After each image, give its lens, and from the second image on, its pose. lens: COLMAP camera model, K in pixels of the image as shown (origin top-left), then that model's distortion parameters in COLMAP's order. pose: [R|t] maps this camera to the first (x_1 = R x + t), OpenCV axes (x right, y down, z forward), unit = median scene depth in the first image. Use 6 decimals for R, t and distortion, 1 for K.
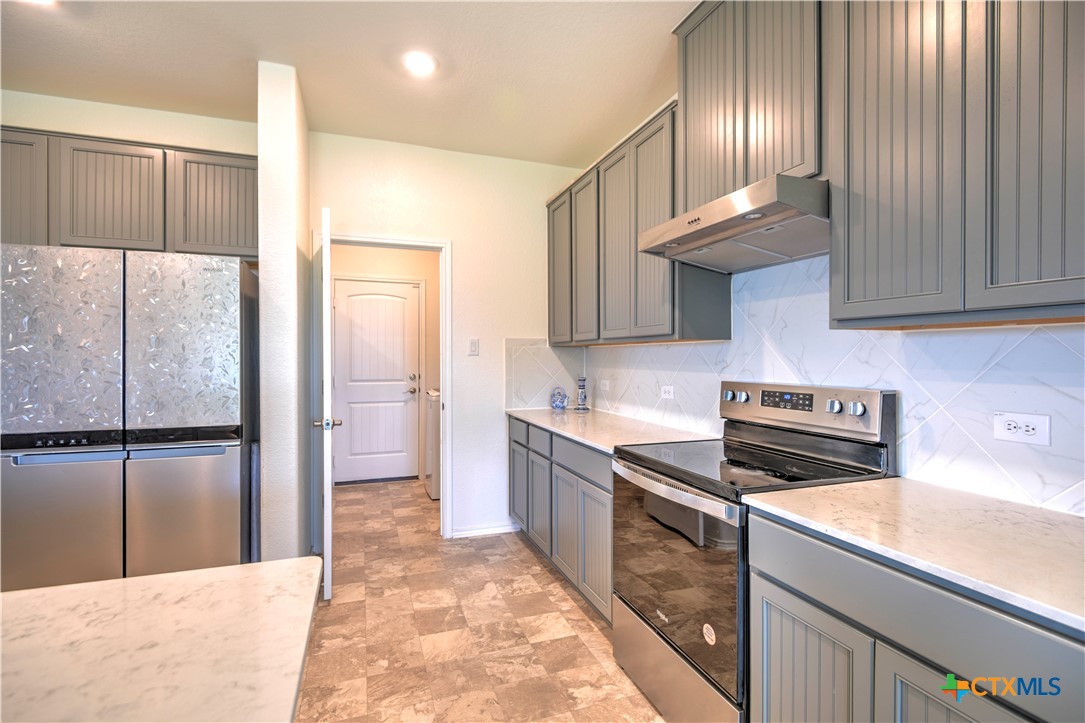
lens RADIAL K [[510.9, 0, 528.3], [0, 510.9, 355.4], [0, 0, 1]] dist [-0.000935, -0.000899]
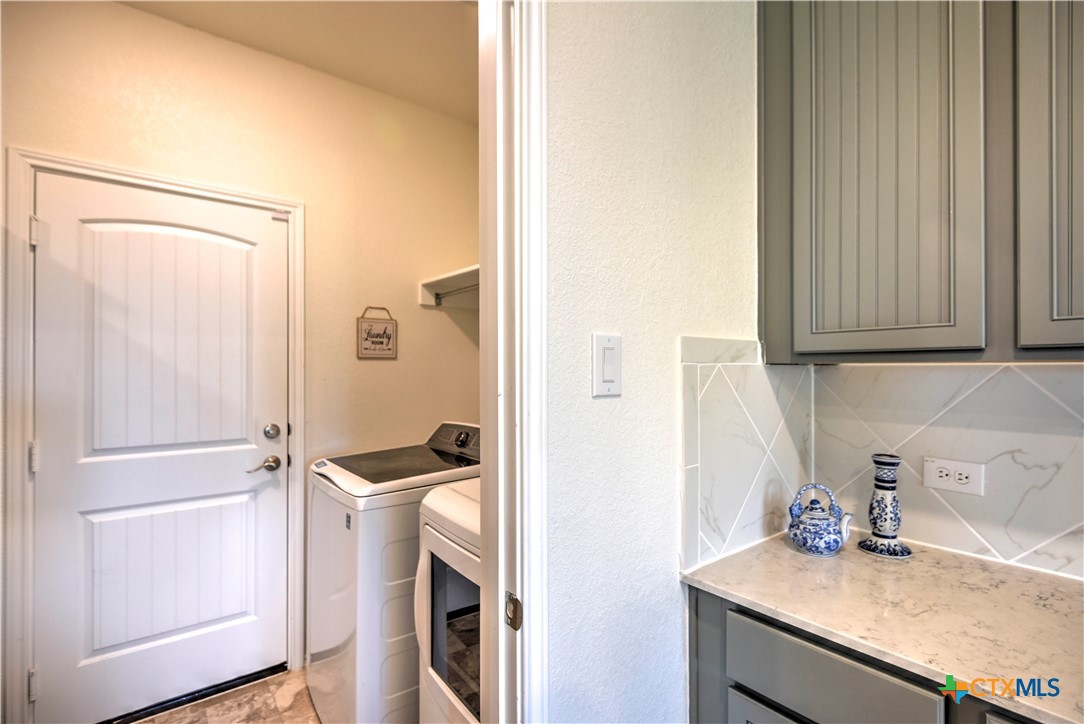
lens RADIAL K [[510.4, 0, 527.8], [0, 510.4, 355.9], [0, 0, 1]] dist [-0.000935, -0.000899]
pose [[0.944610, -0.000200, 0.328194, -0.174246], [0.004664, 0.999907, -0.012816, -0.014389], [-0.328161, 0.013637, 0.944523, 0.561085]]
